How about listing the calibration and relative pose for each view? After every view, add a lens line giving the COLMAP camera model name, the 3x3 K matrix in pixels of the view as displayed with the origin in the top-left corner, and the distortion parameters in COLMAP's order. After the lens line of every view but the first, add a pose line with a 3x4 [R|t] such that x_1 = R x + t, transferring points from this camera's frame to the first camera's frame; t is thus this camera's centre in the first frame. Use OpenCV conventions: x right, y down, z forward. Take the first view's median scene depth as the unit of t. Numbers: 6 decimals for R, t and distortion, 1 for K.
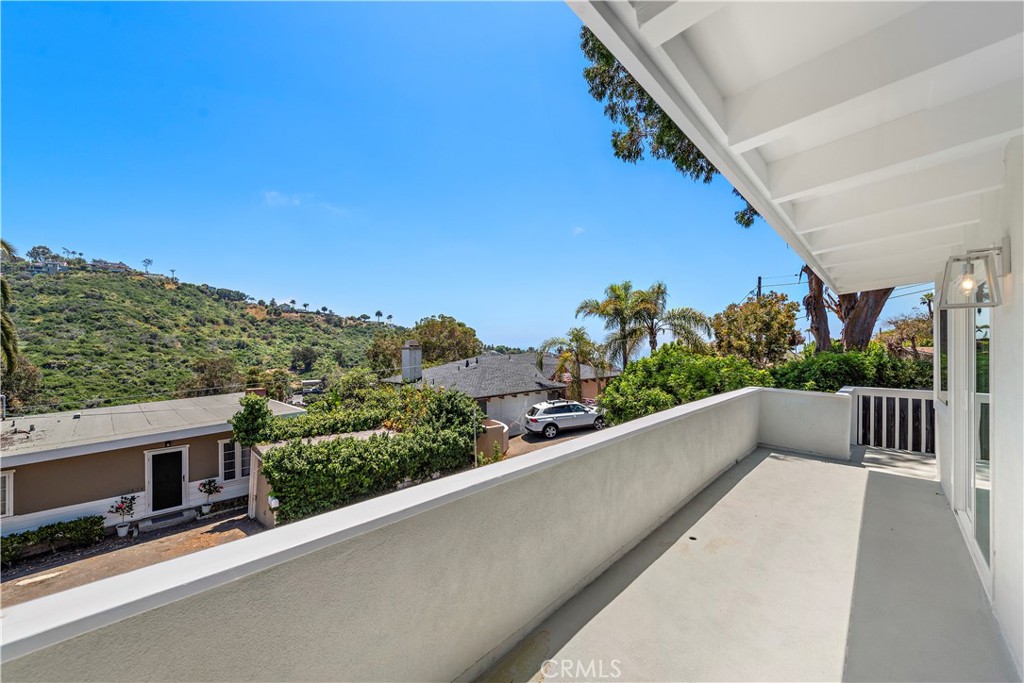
lens RADIAL K [[401.6, 0, 518.1], [0, 401.6, 343.9], [0, 0, 1]] dist [0.011968, -0.000172]
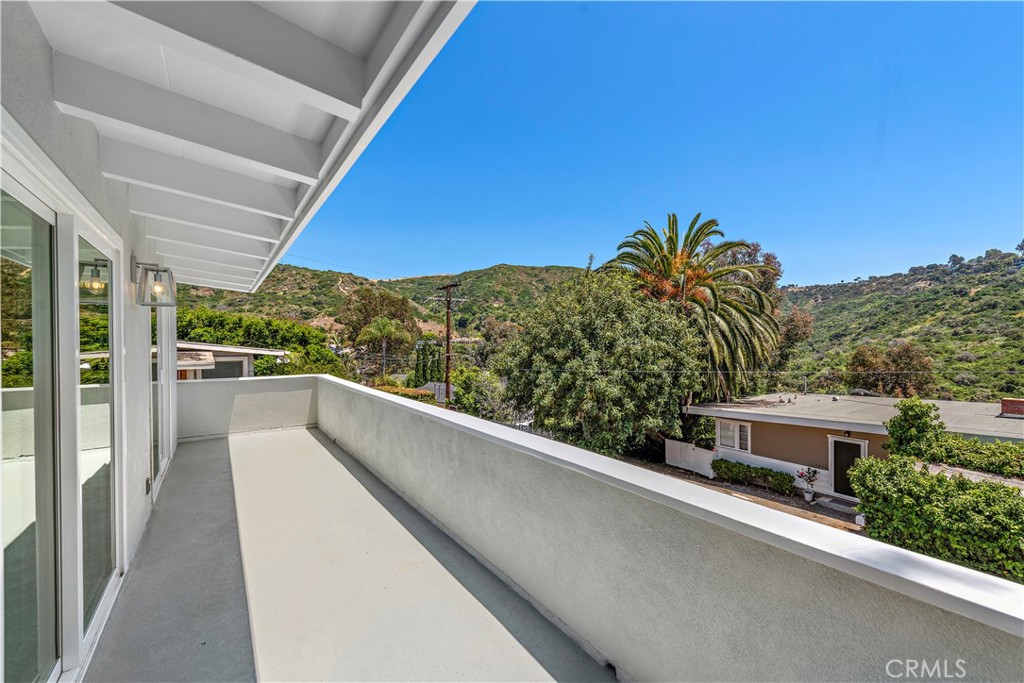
lens RADIAL K [[404.2, 0, 514.6], [0, 404.2, 344.0], [0, 0, 1]] dist [0.015810, -0.004309]
pose [[-0.197476, 0.004188, -0.980299, 0.246323], [0.006733, 0.999973, 0.002915, 0.004350], [0.980285, -0.006025, -0.197499, 0.272167]]
